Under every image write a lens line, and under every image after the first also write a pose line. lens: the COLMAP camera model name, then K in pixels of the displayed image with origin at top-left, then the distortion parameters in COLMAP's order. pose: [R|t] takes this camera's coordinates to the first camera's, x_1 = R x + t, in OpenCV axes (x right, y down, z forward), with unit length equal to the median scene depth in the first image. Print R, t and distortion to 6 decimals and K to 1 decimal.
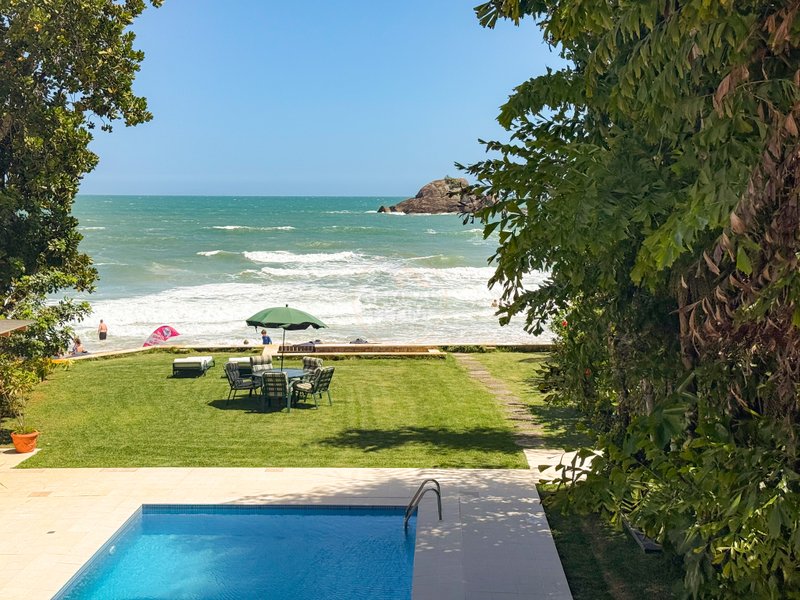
lens RADIAL K [[1119.9, 0, 406.1], [0, 1119.9, 305.7], [0, 0, 1]] dist [0.042732, 0.000000]
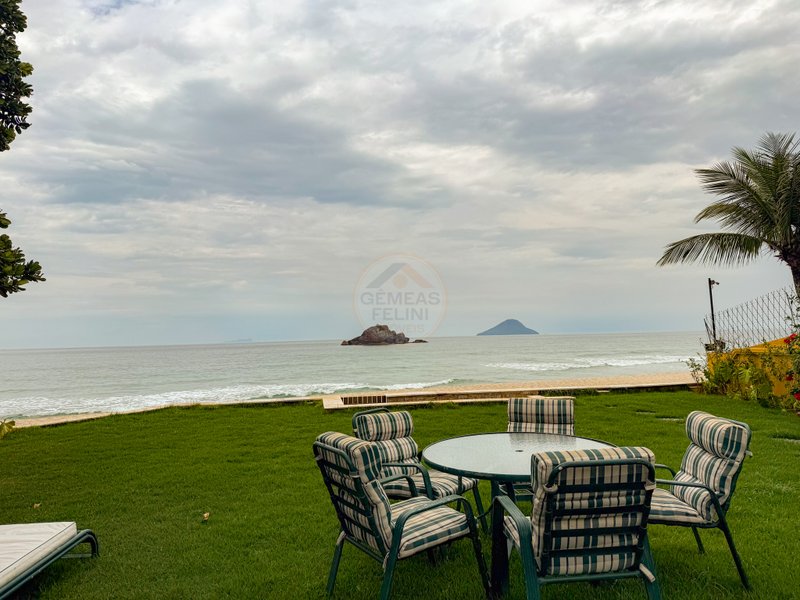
lens RADIAL K [[545.8, 0, 378.8], [0, 545.8, 302.3], [0, 0, 1]] dist [0.028040, -0.036594]
pose [[0.998165, -0.024803, 0.055233, -0.148995], [0.033756, 0.985281, -0.167578, 0.050284], [-0.050263, 0.169135, 0.984310, 0.860118]]
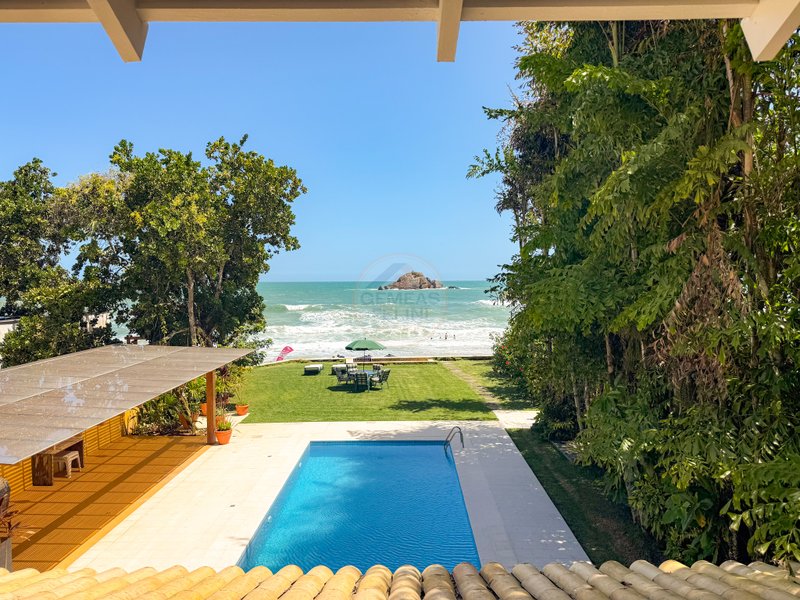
lens RADIAL K [[560.1, 0, 400.1], [0, 560.1, 298.9], [0, 0, 1]] dist [0.050667, -0.071356]
pose [[0.999779, -0.009088, 0.018964, -0.066824], [0.010296, 0.997858, -0.064600, -0.006317], [-0.018336, 0.064781, 0.997731, -0.008307]]
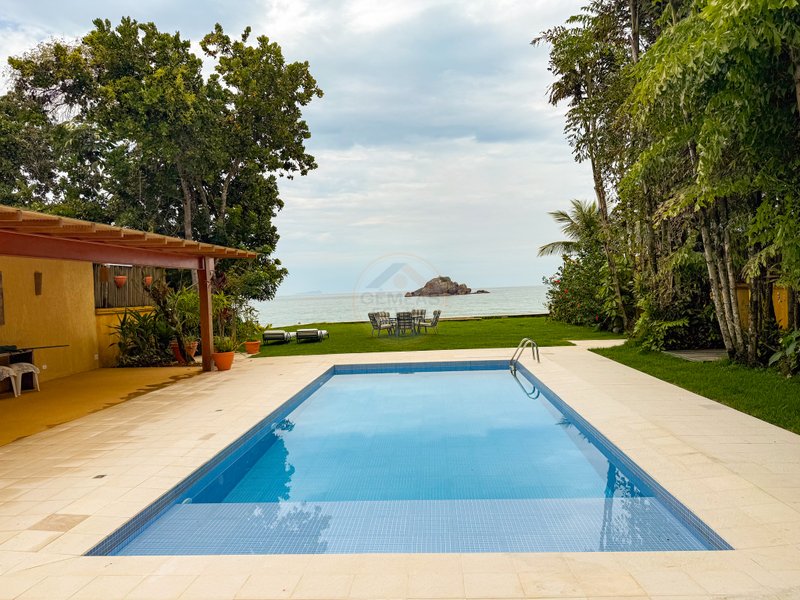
lens RADIAL K [[560.1, 0, 396.9], [0, 560.1, 301.8], [0, 0, 1]] dist [0.050667, -0.071356]
pose [[0.998598, -0.040512, -0.034065, -0.085589], [0.037568, 0.995838, -0.083042, 0.114239], [0.037288, 0.081646, 0.995964, 0.172434]]
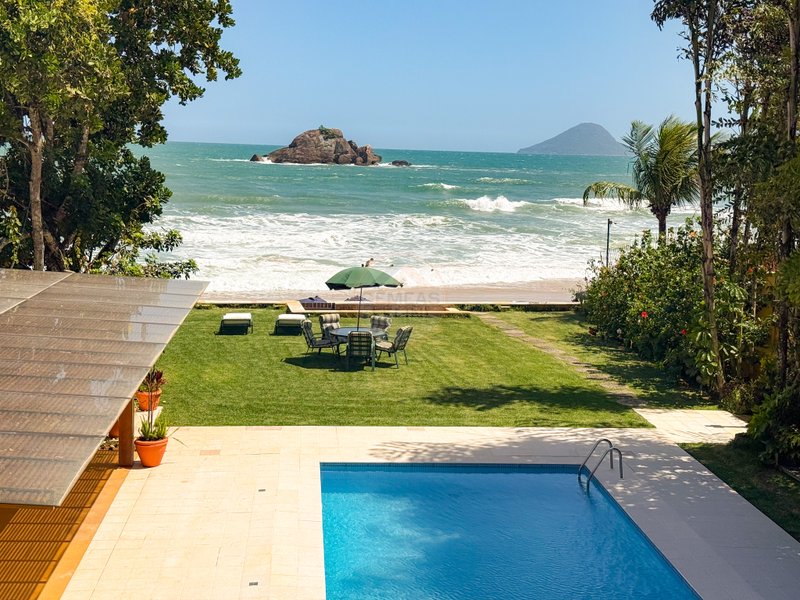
lens RADIAL K [[1122.3, 0, 400.2], [0, 1122.3, 302.6], [0, 0, 1]] dist [0.069833, 0.000000]
pose [[0.991921, 0.012907, 0.126202, -0.212307], [-0.018053, 0.999048, 0.039714, -0.007925], [-0.125570, -0.041671, 0.991209, -0.011783]]
